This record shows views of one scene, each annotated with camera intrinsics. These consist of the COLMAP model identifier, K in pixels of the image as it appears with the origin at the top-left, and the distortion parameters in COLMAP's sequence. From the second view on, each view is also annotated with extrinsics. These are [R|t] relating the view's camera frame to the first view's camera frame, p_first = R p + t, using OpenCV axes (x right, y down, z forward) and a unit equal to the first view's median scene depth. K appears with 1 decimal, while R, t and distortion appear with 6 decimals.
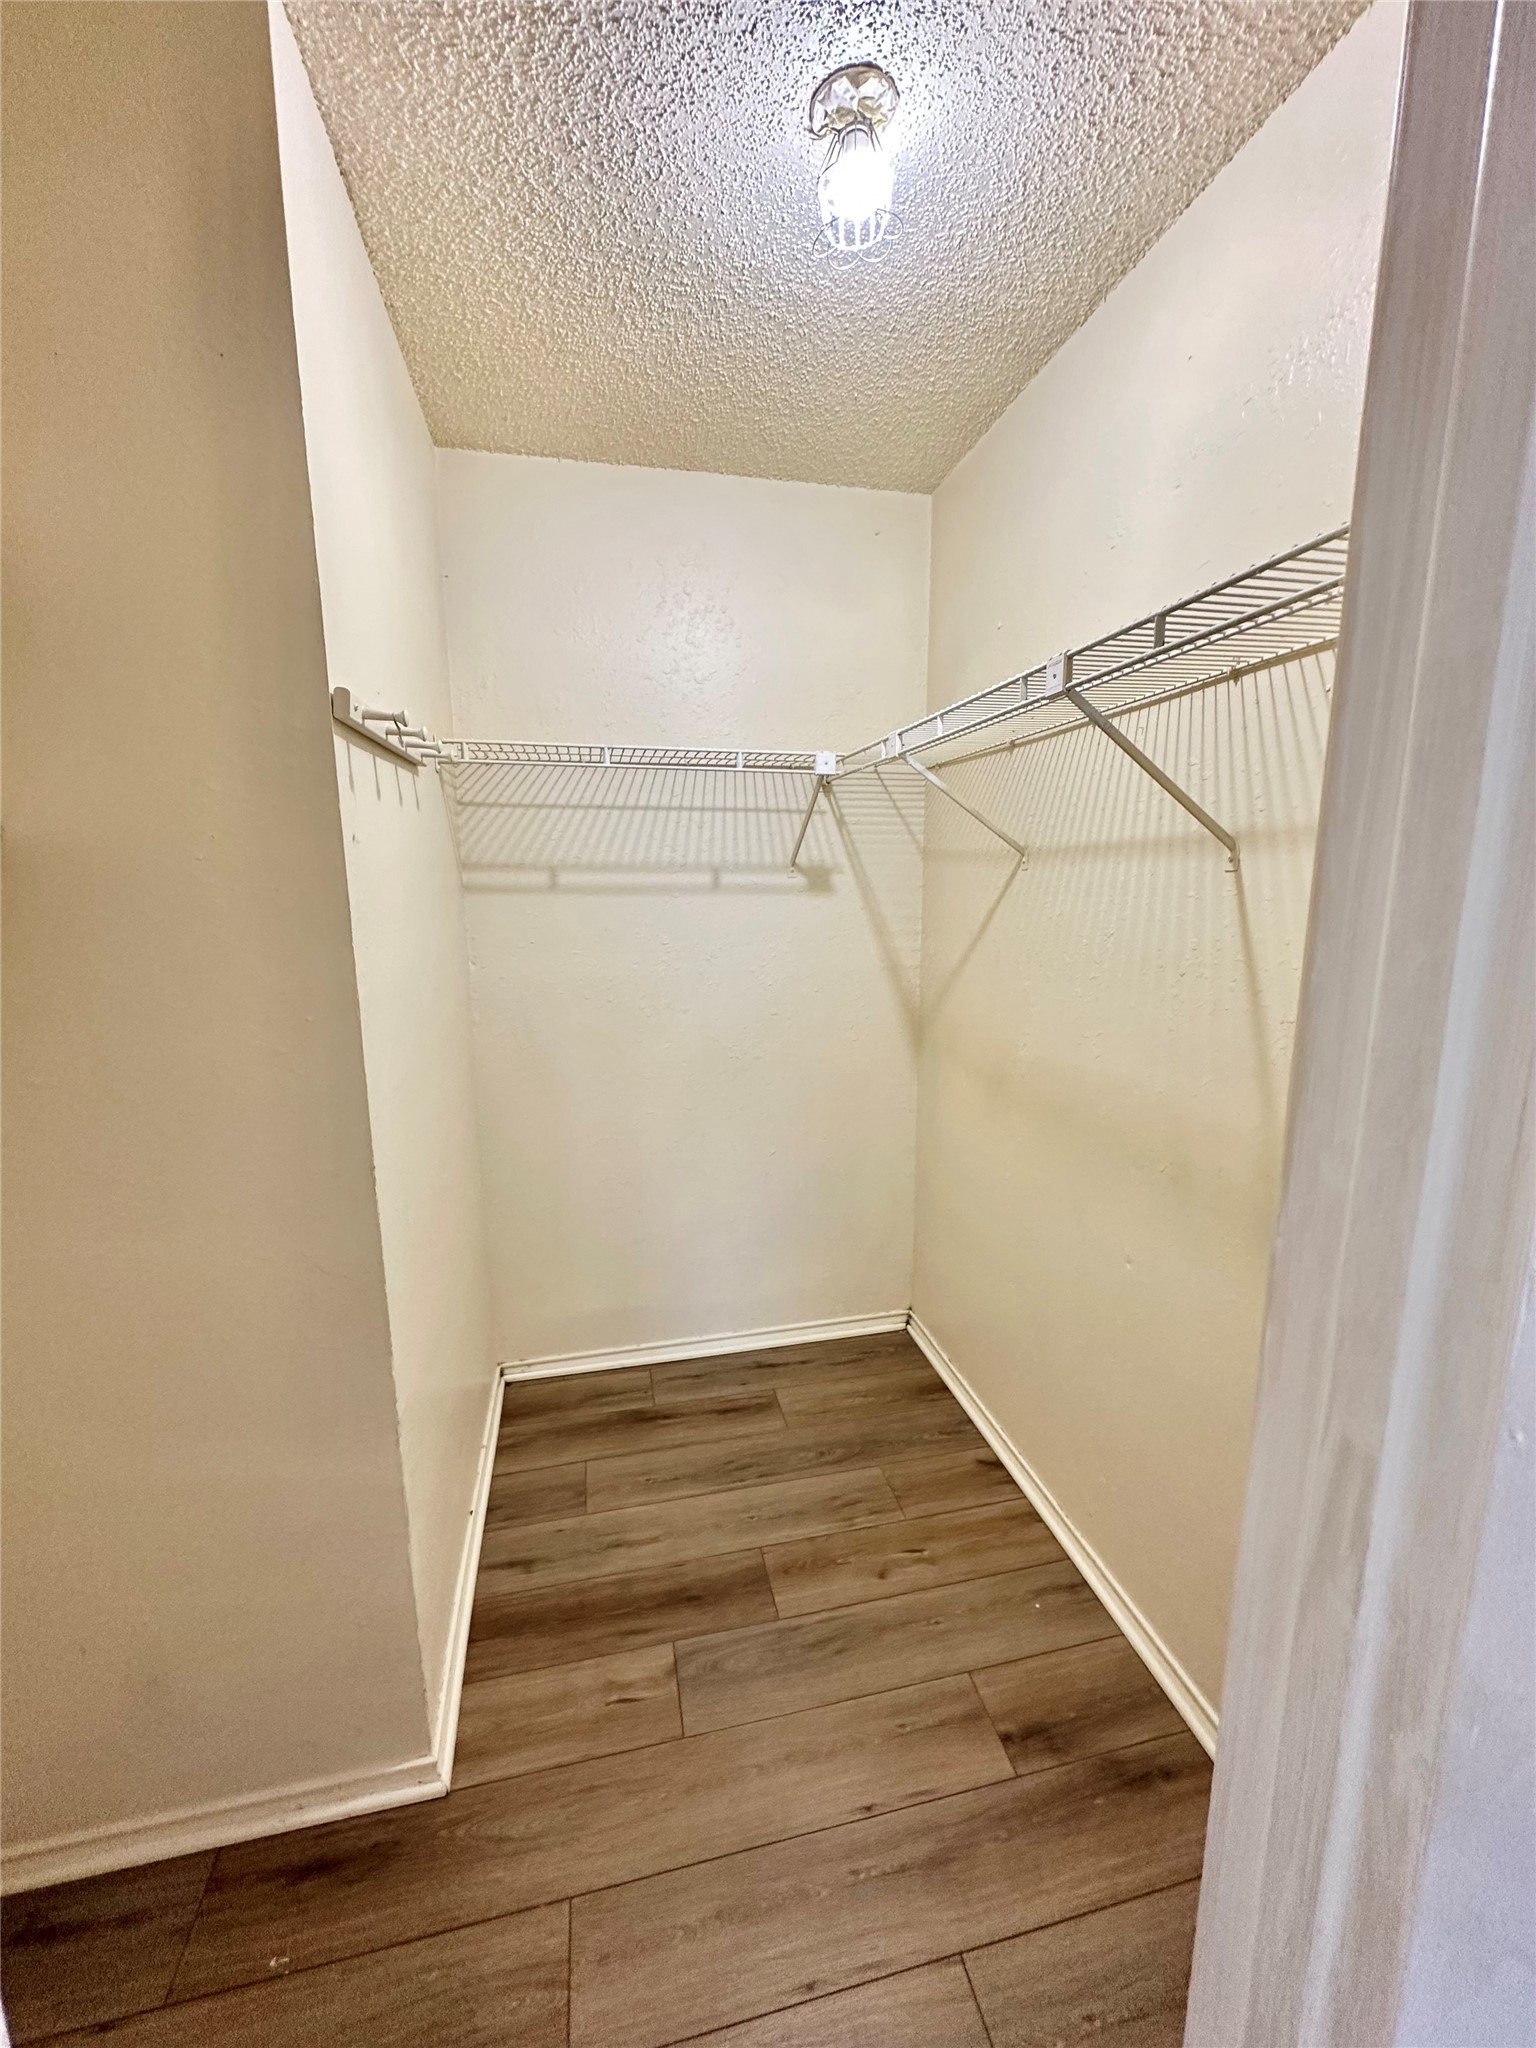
lens RADIAL K [[820.9, 0, 774.2], [0, 820.9, 1020.2], [0, 0, 1]] dist [-0.000922, -0.000037]
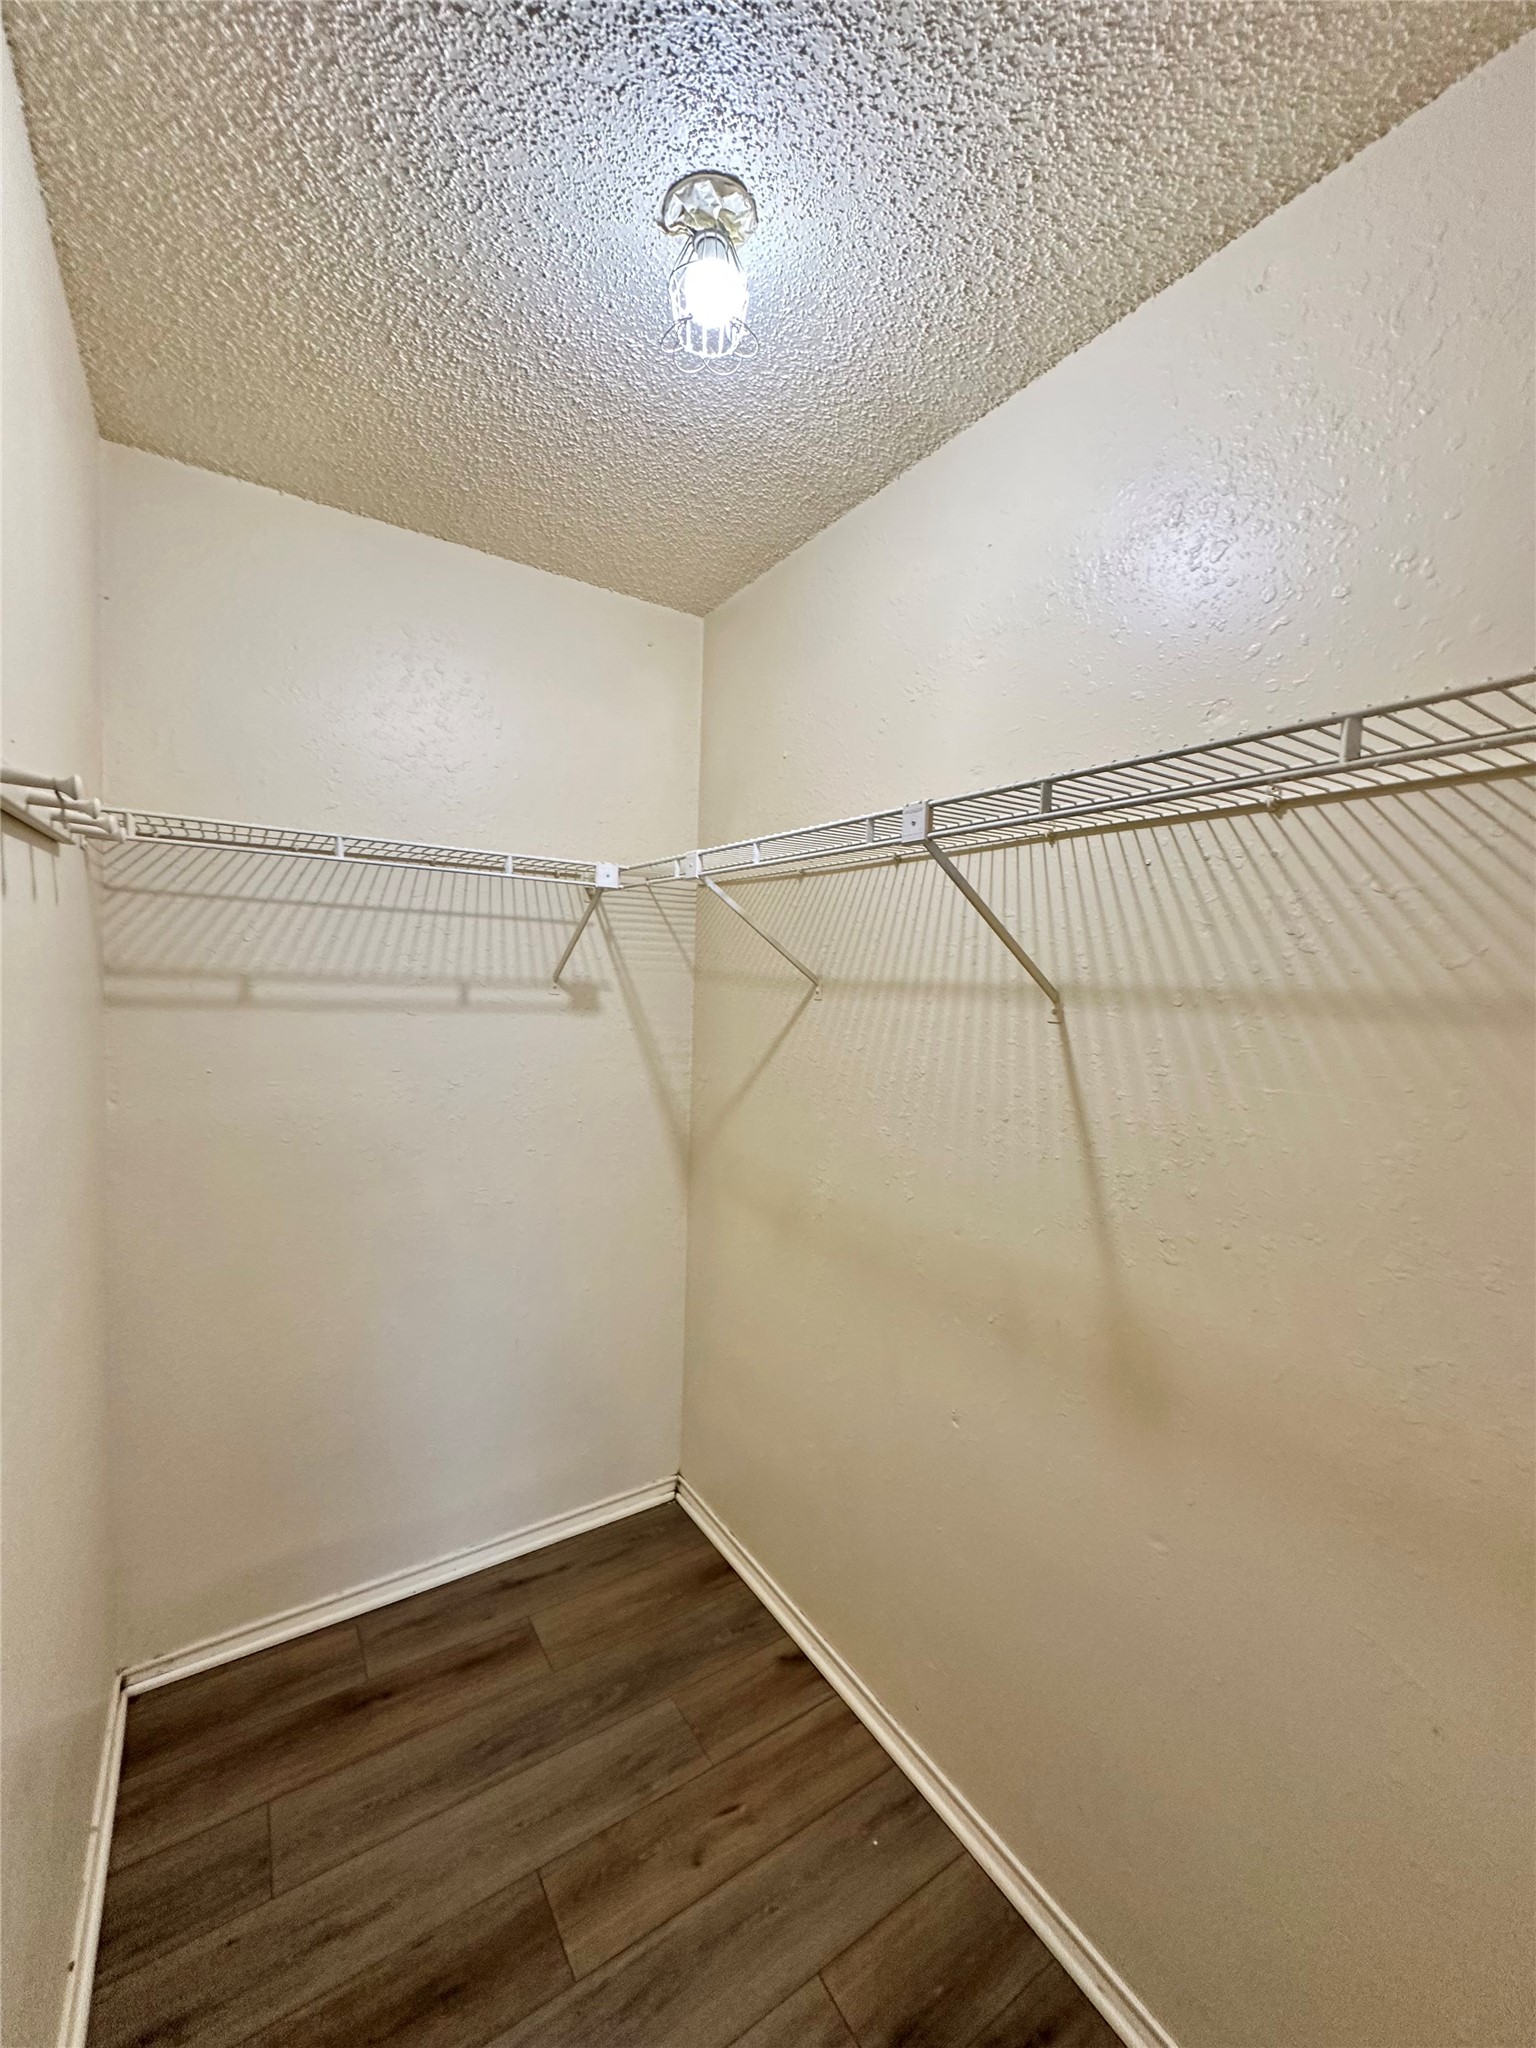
lens RADIAL K [[820.9, 0, 773.3], [0, 820.9, 1021.2], [0, 0, 1]] dist [-0.000922, -0.000037]
pose [[0.933989, 0.015779, 0.356953, -0.097990], [0.023718, 0.994083, -0.106002, -0.060428], [-0.356514, 0.107471, 0.928088, 0.126931]]
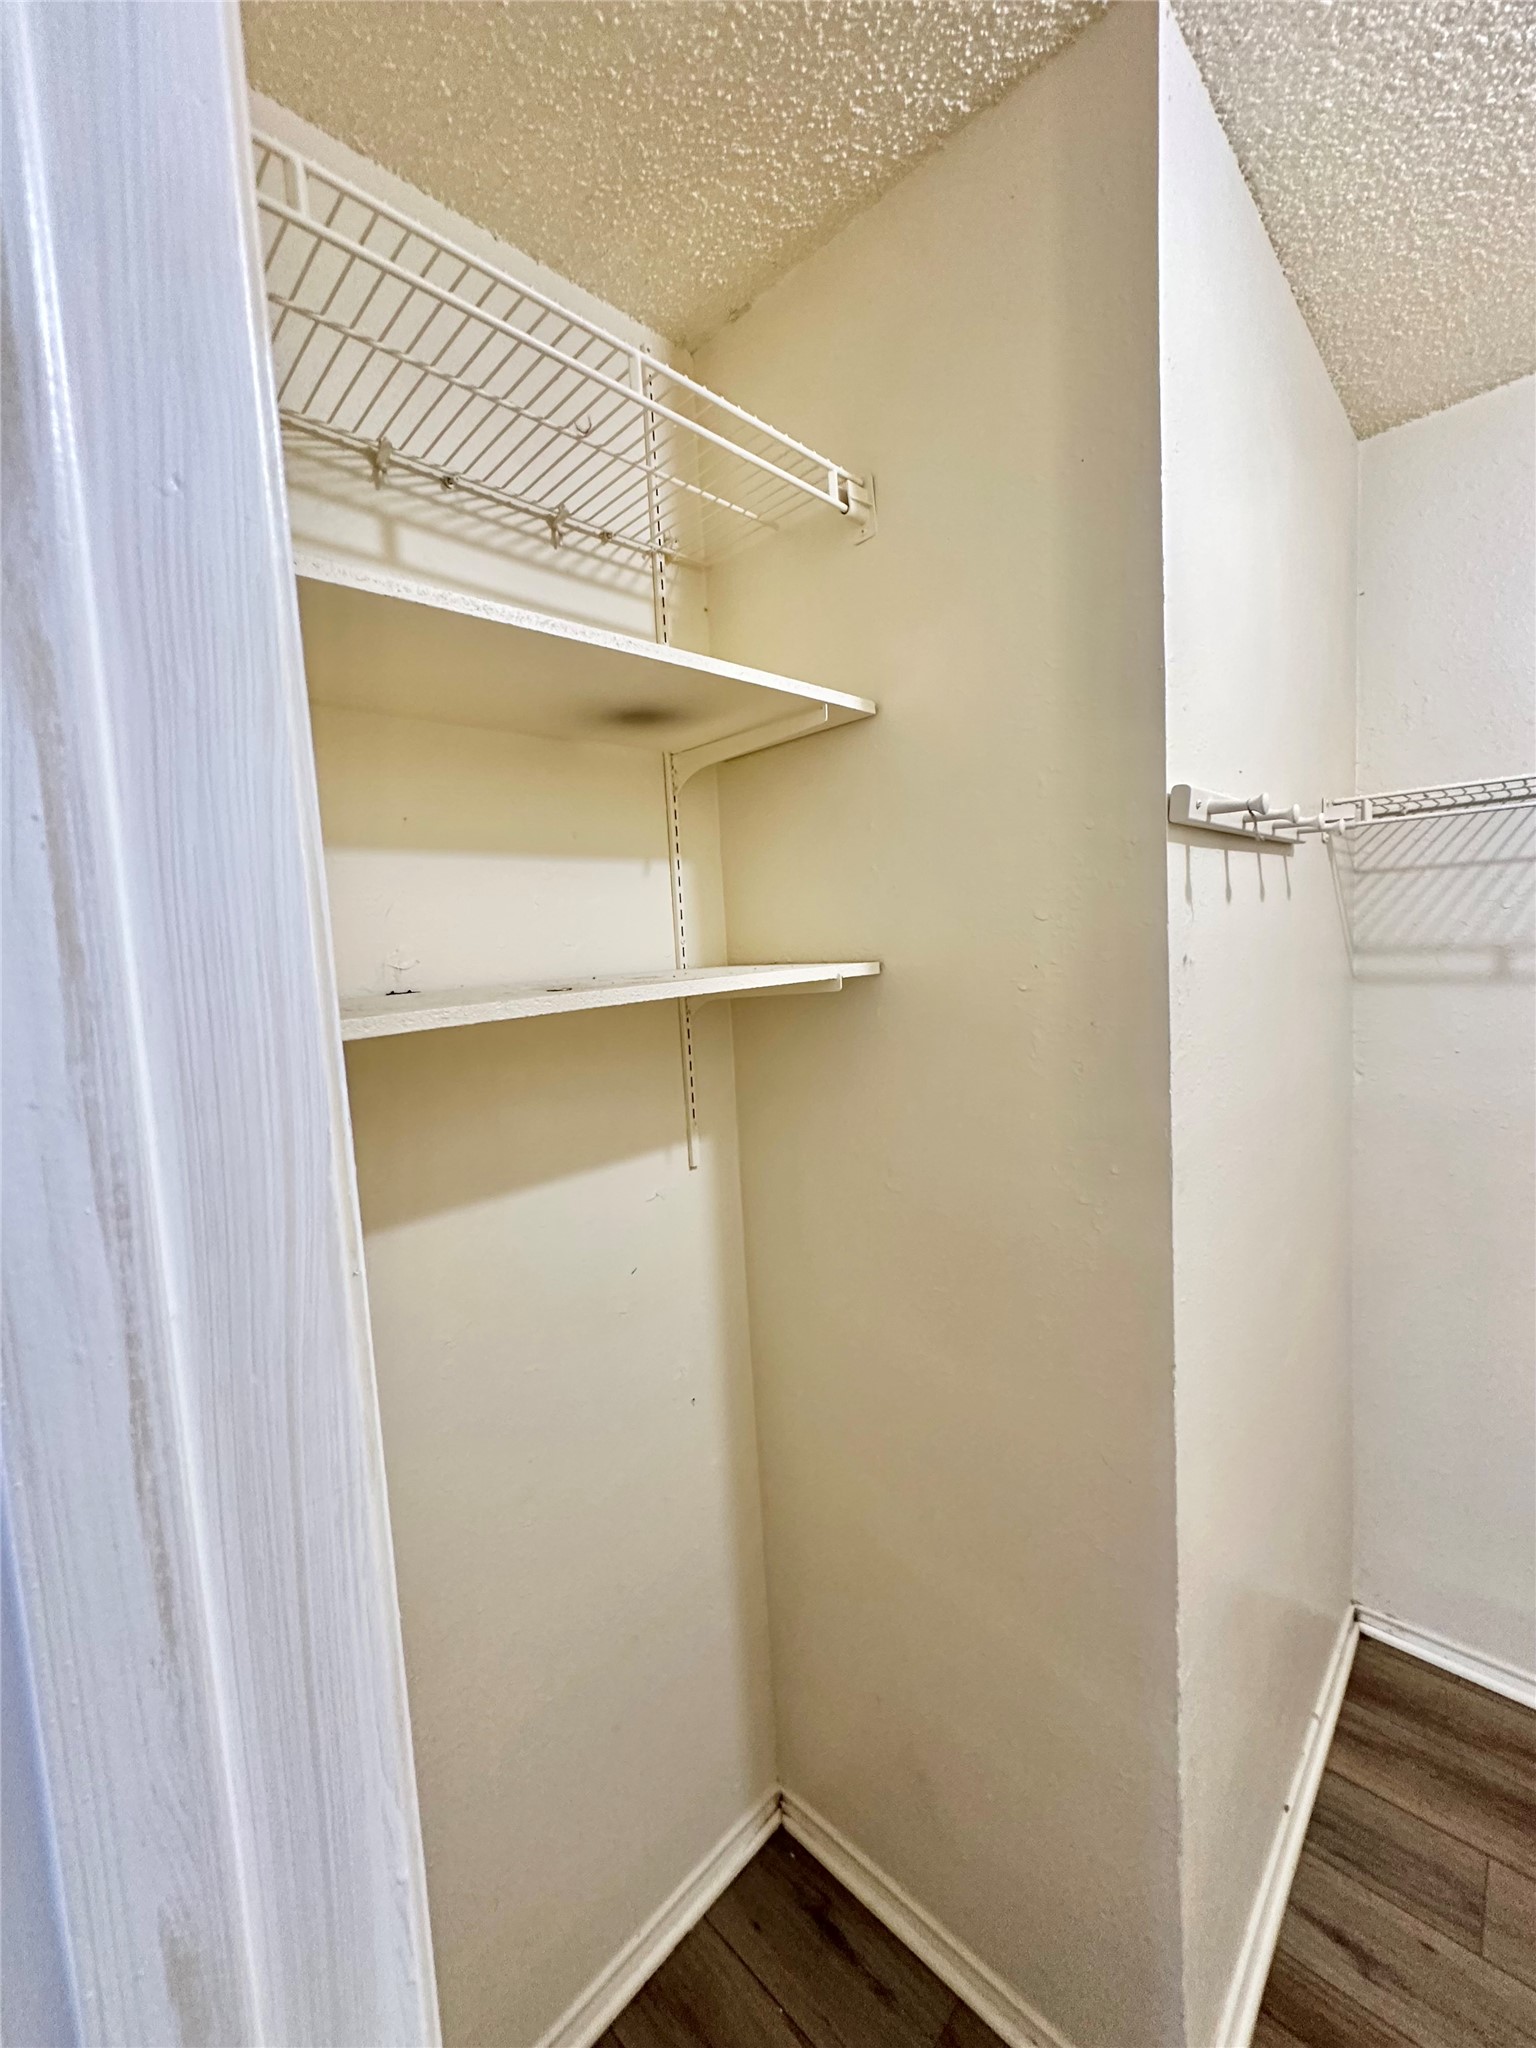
lens RADIAL K [[820.9, 0, 767.6], [0, 820.9, 1022.3], [0, 0, 1]] dist [-0.000922, -0.000037]
pose [[0.546344, 0.044716, -0.836366, -0.031886], [-0.095635, 0.995373, -0.009254, -0.070506], [0.832083, 0.085042, 0.548093, 0.130240]]
